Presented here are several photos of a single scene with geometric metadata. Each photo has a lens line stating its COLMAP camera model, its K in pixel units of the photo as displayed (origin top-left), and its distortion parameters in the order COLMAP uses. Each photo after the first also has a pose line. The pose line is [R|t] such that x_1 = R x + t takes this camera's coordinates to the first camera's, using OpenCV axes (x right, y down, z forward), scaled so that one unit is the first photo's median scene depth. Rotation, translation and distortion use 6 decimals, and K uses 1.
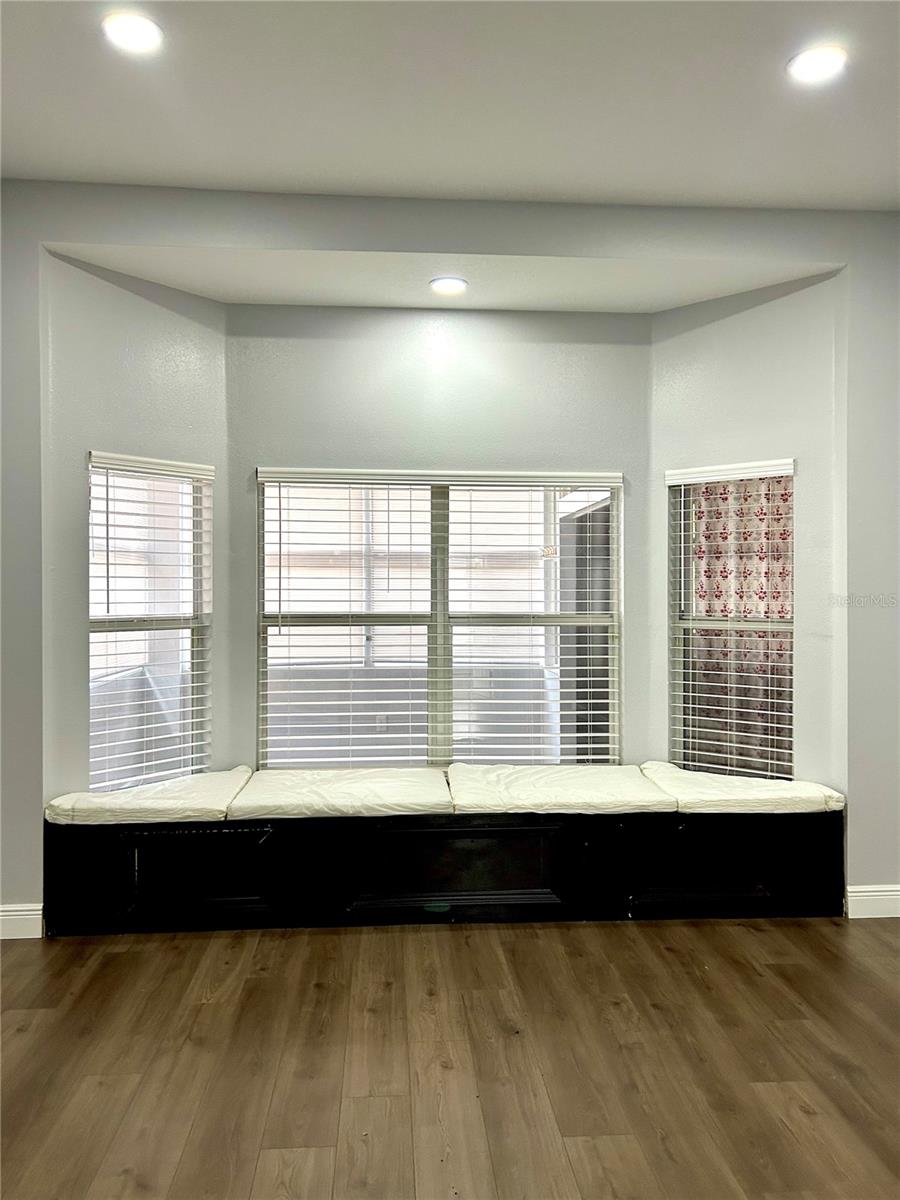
lens RADIAL K [[906.2, 0, 449.8], [0, 906.2, 604.3], [0, 0, 1]] dist [0.060571, -0.070226]
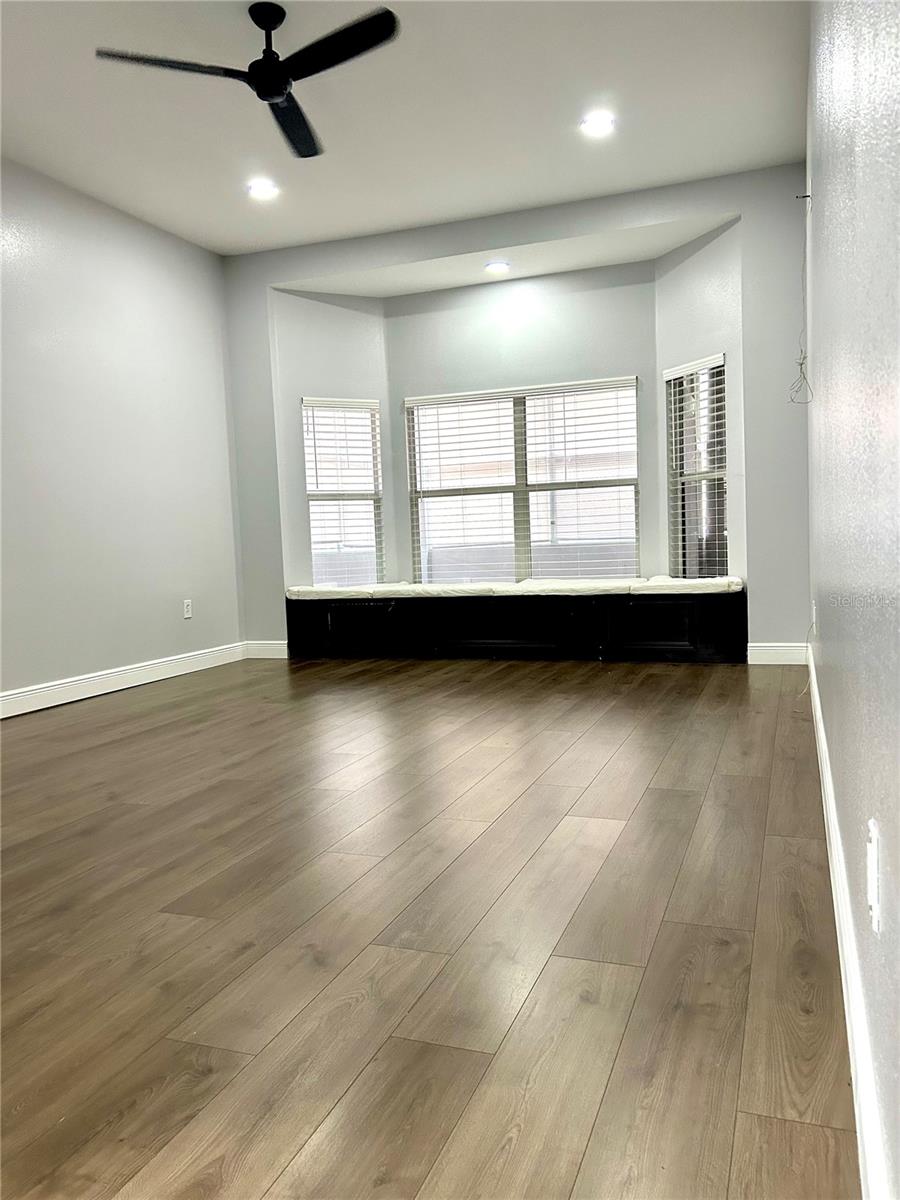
lens RADIAL K [[906.2, 0, 446.1], [0, 906.2, 600.4], [0, 0, 1]] dist [0.060571, -0.070226]
pose [[0.910100, -0.008735, -0.414297, 0.527947], [0.037606, 0.997393, 0.061581, 0.113502], [0.412679, -0.071624, 0.908056, -0.473825]]
